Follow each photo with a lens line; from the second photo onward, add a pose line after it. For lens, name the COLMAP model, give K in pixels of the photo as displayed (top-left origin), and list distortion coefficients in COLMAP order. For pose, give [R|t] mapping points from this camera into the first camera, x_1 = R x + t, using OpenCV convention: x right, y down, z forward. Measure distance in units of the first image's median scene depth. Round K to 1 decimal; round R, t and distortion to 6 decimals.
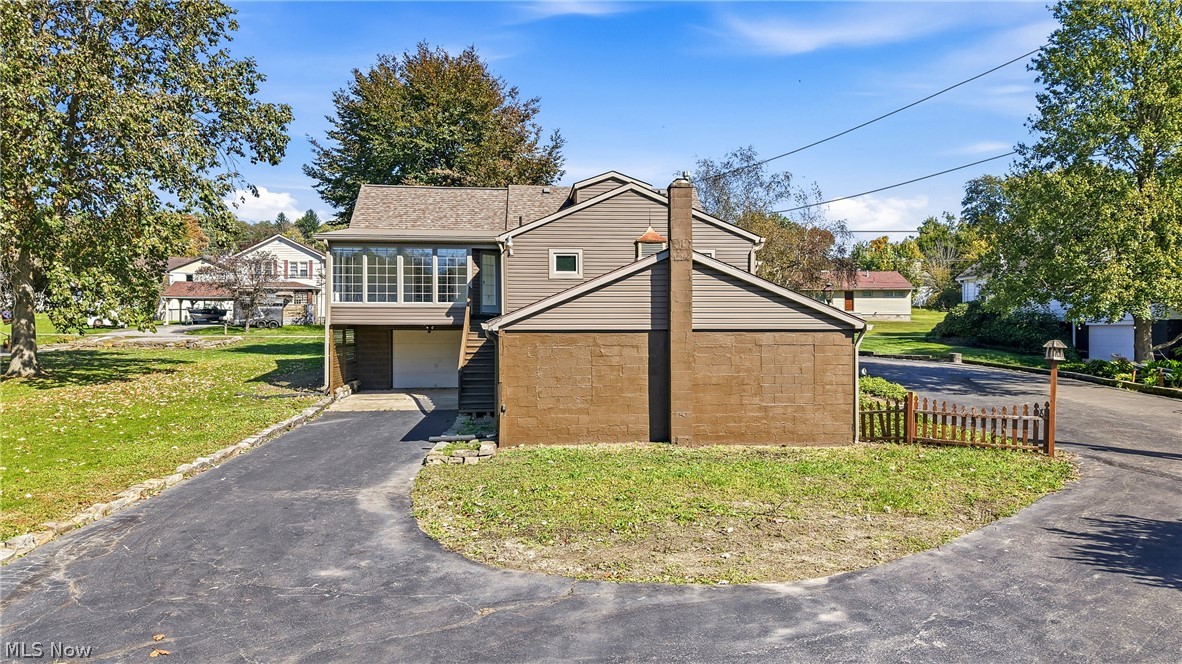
lens RADIAL K [[812.0, 0, 596.3], [0, 812.0, 326.9], [0, 0, 1]] dist [0.001352, -0.012412]
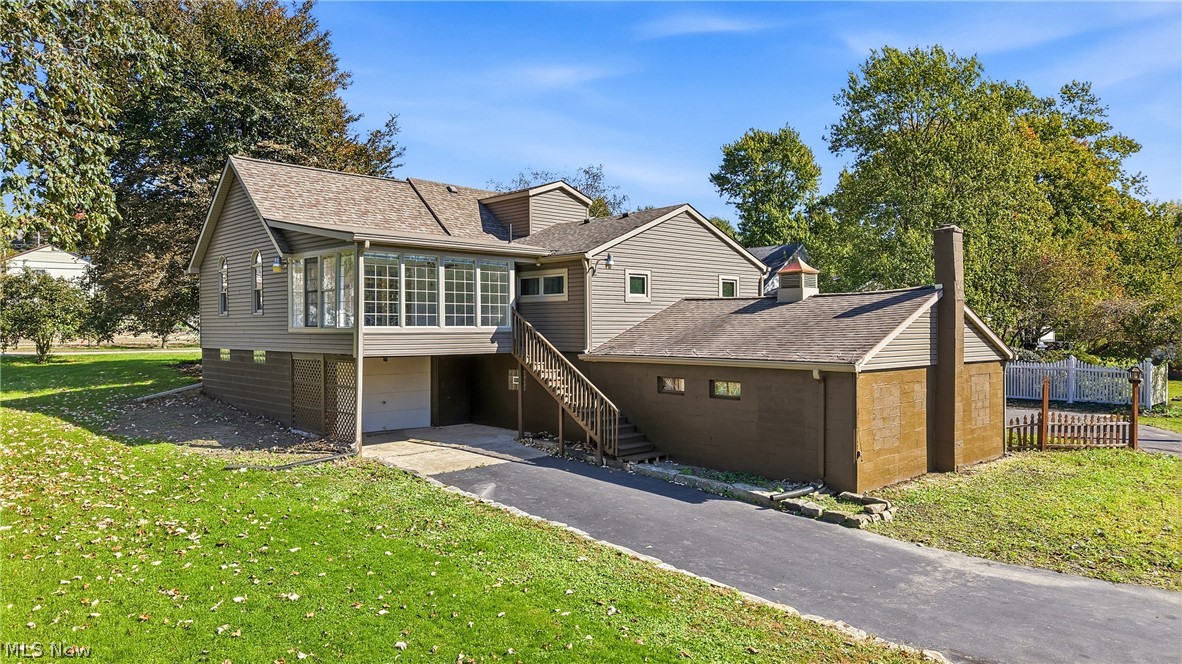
lens RADIAL K [[812.0, 0, 595.8], [0, 812.0, 334.7], [0, 0, 1]] dist [0.001352, -0.012412]
pose [[0.774580, -0.004783, 0.632458, -0.654128], [-0.002725, 0.999937, 0.010900, -0.032491], [-0.632470, -0.010166, 0.774518, 0.319277]]
